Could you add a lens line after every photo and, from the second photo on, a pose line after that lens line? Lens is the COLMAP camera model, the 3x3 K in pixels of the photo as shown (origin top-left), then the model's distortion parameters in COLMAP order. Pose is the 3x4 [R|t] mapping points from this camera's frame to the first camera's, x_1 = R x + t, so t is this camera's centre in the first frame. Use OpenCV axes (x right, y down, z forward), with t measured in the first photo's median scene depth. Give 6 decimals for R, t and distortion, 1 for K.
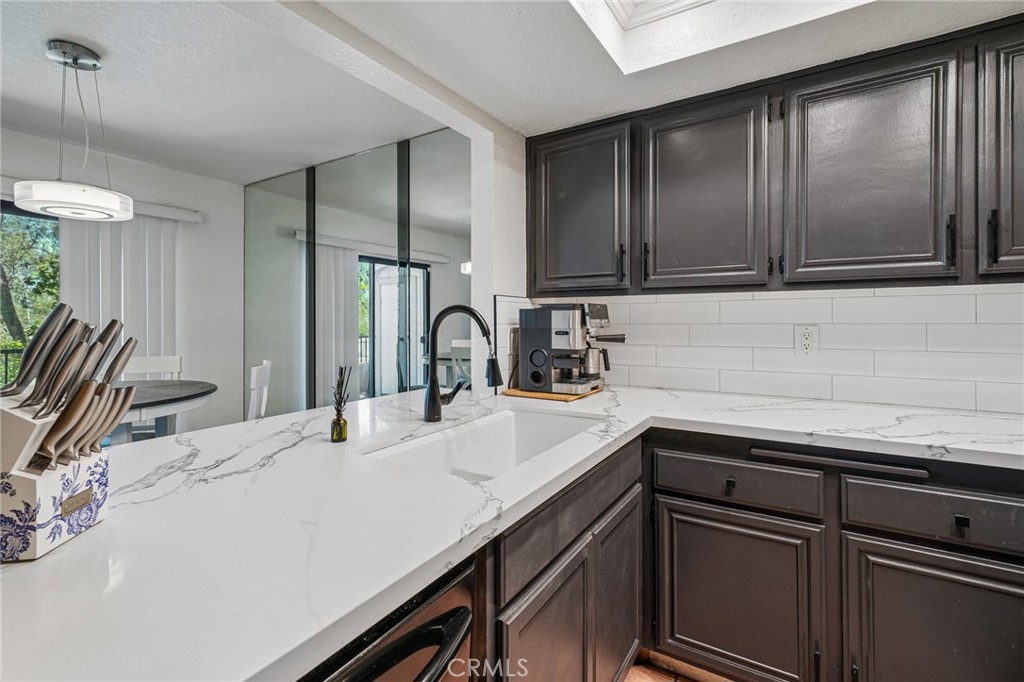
lens RADIAL K [[453.6, 0, 510.7], [0, 453.6, 322.3], [0, 0, 1]] dist [-0.000662, 0.000472]
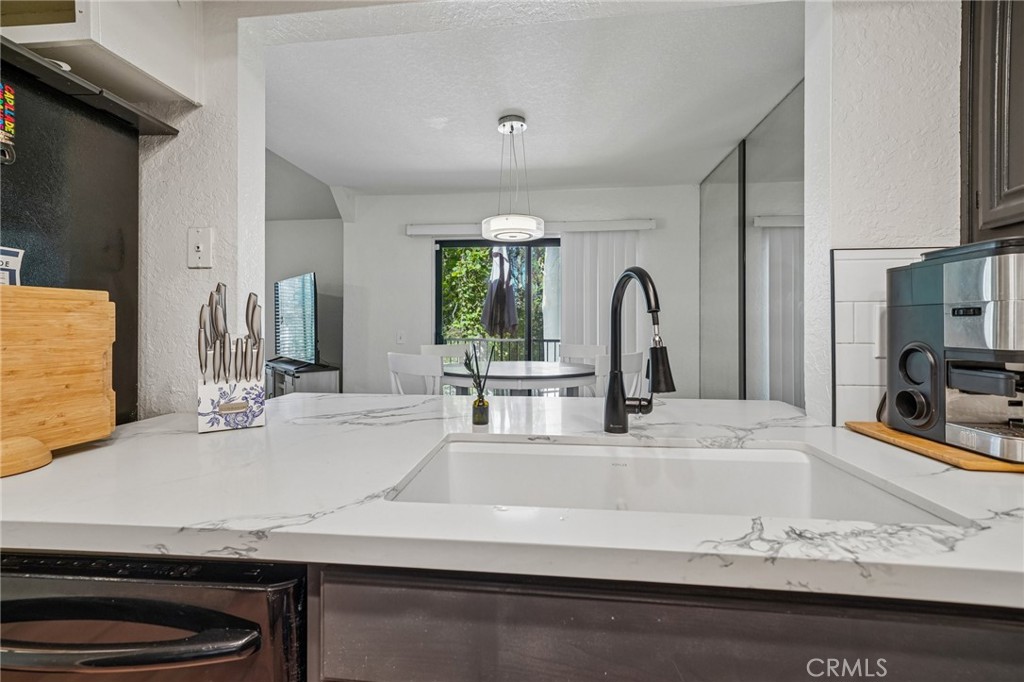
lens RADIAL K [[453.6, 0, 505.7], [0, 453.6, 331.9], [0, 0, 1]] dist [-0.000662, 0.000472]
pose [[0.447762, 0.012809, -0.894061, 0.342504], [-0.002500, 0.999911, 0.013073, 0.043115], [0.894149, -0.003619, 0.447754, 0.449294]]
